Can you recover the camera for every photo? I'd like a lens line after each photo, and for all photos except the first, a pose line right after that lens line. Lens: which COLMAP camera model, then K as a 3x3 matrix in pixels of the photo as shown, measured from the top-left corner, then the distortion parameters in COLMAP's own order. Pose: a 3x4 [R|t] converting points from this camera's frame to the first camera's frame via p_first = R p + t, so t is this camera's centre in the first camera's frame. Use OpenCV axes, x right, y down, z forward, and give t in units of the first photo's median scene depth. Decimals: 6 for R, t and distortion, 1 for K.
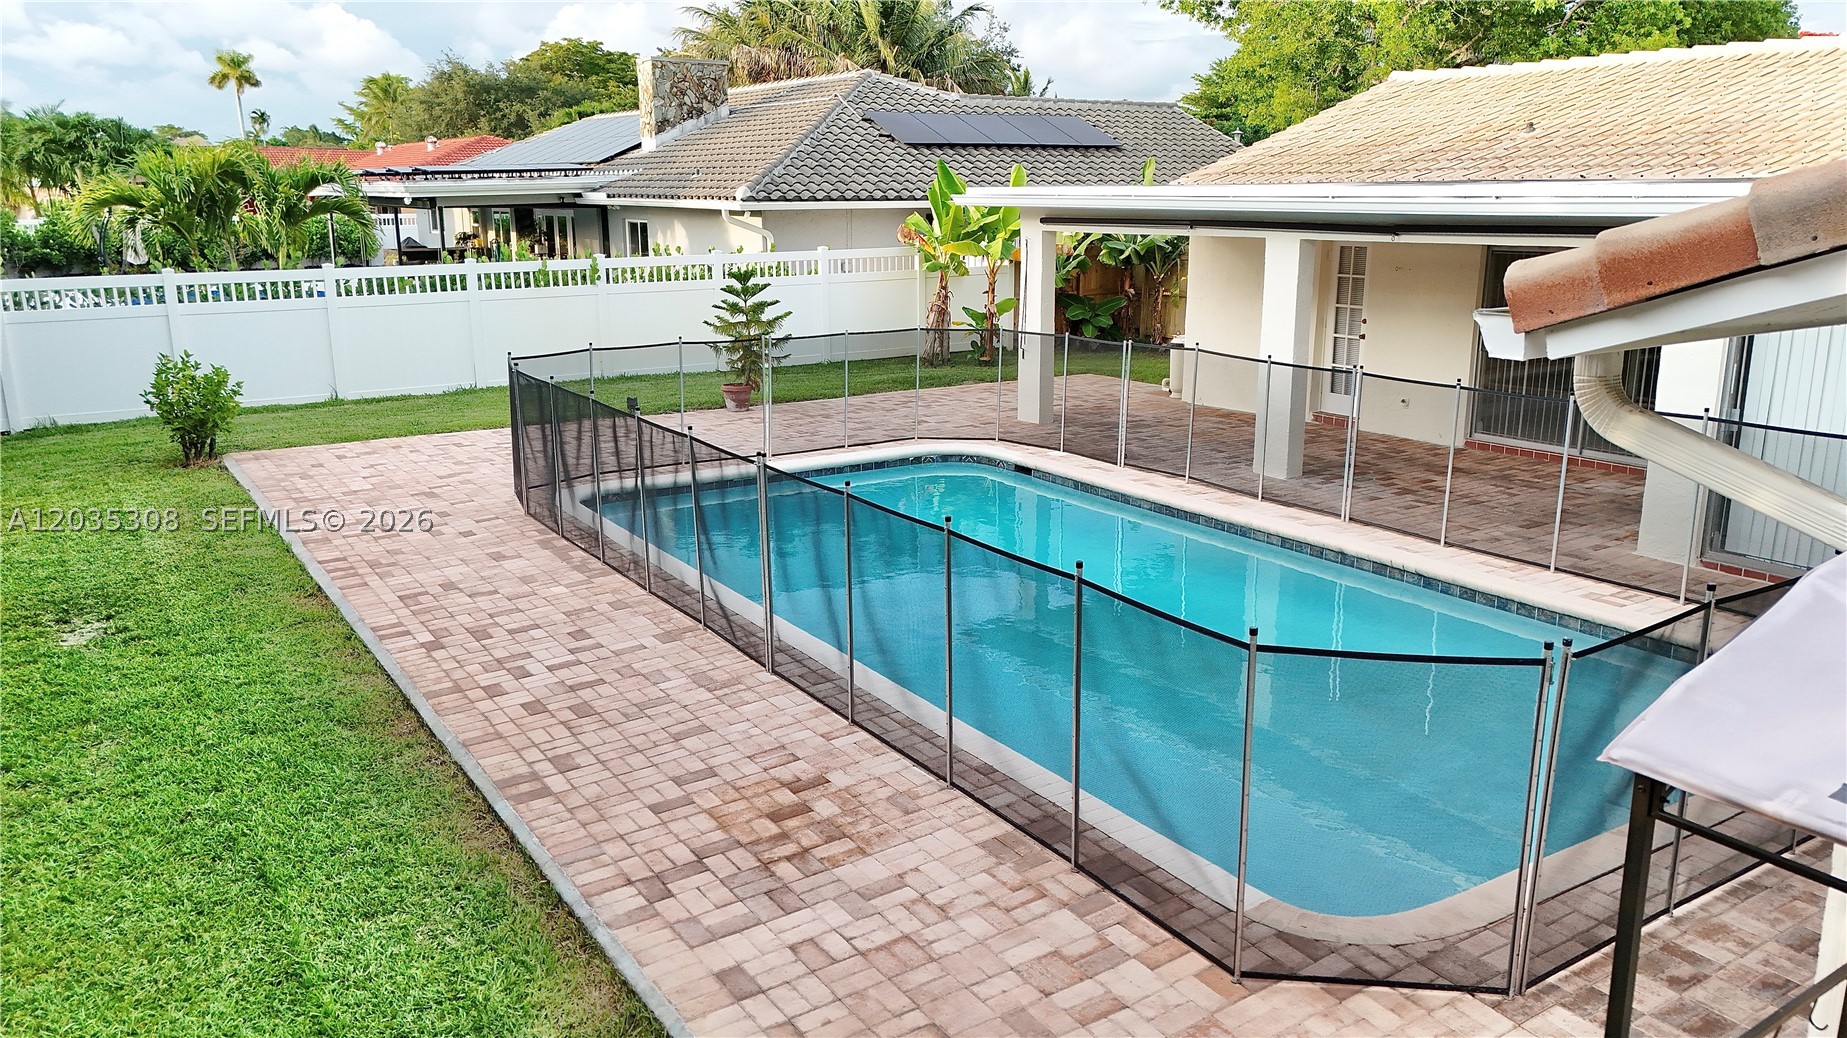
lens RADIAL K [[1331.7, 0, 933.6], [0, 1331.7, 514.2], [0, 0, 1]] dist [0.056698, -0.079974]
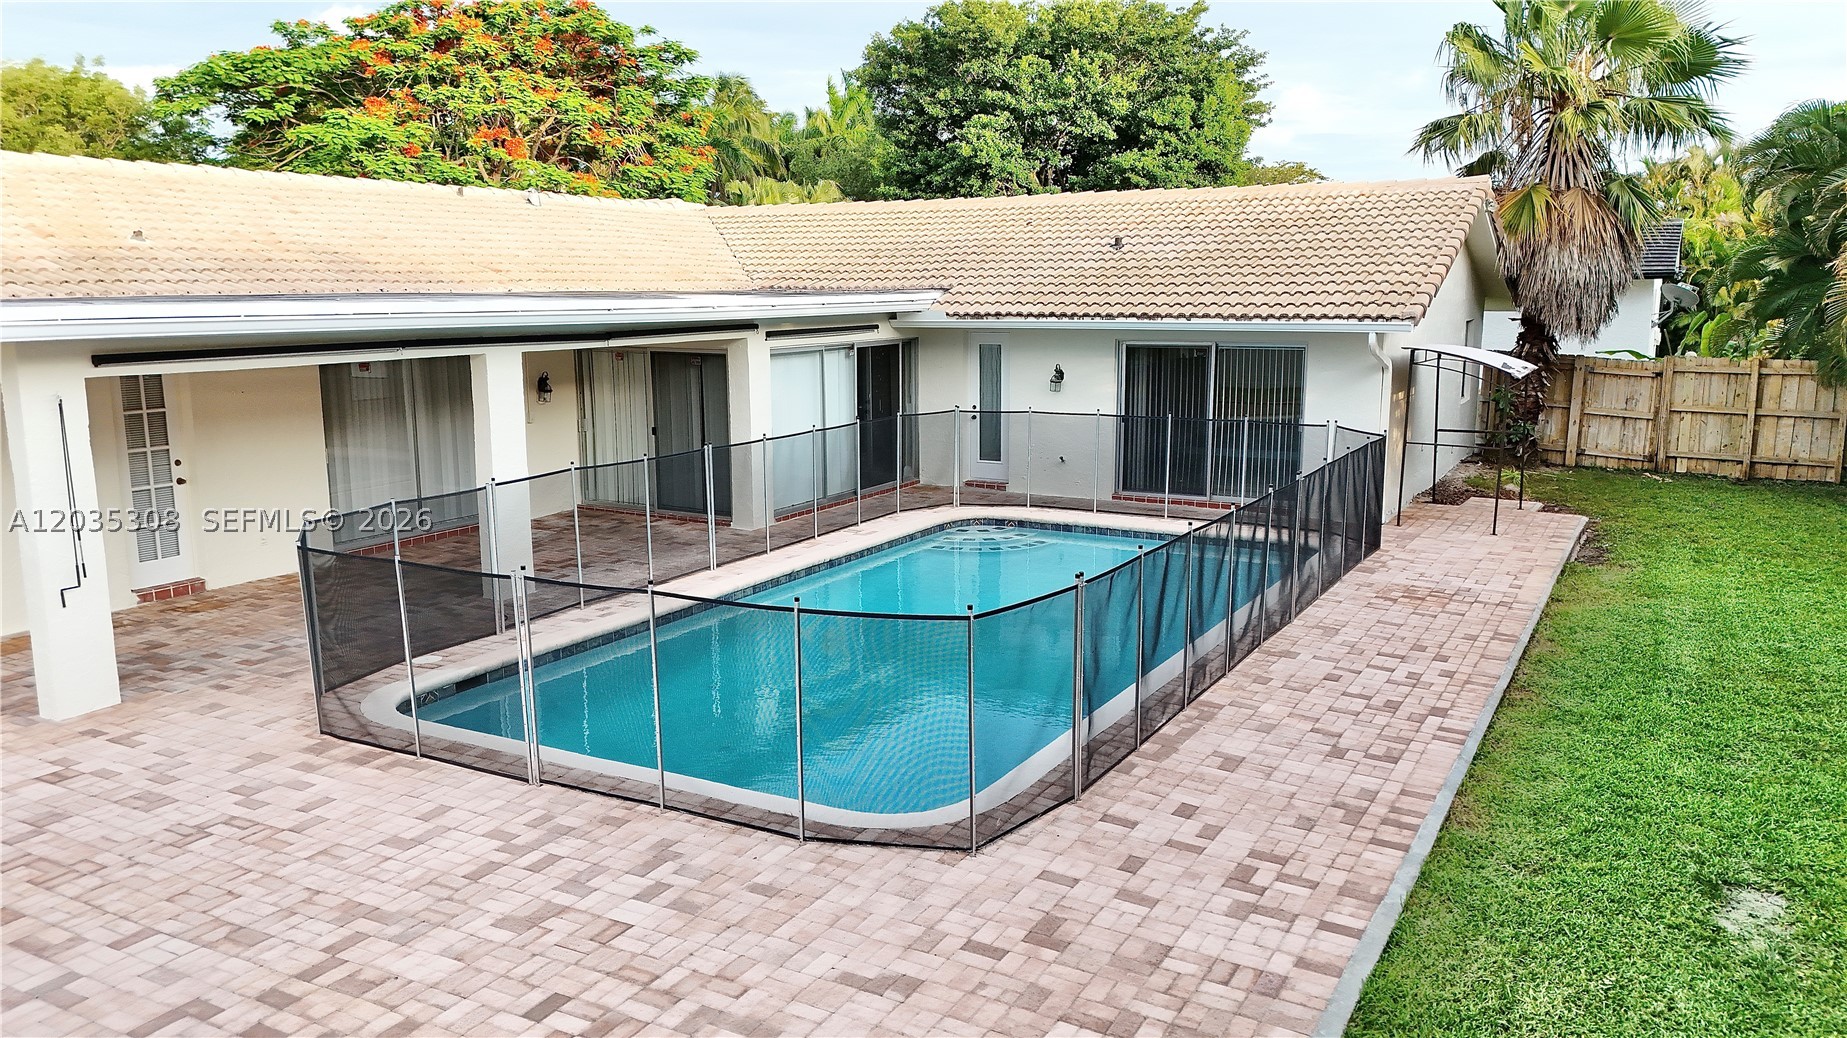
lens RADIAL K [[1331.7, 0, 911.6], [0, 1331.7, 524.0], [0, 0, 1]] dist [0.056698, -0.079974]
pose [[-0.445698, -0.153419, 0.881939, -1.090568], [0.214819, 0.938086, 0.271748, -0.424973], [-0.869026, 0.310575, -0.385145, 1.692044]]
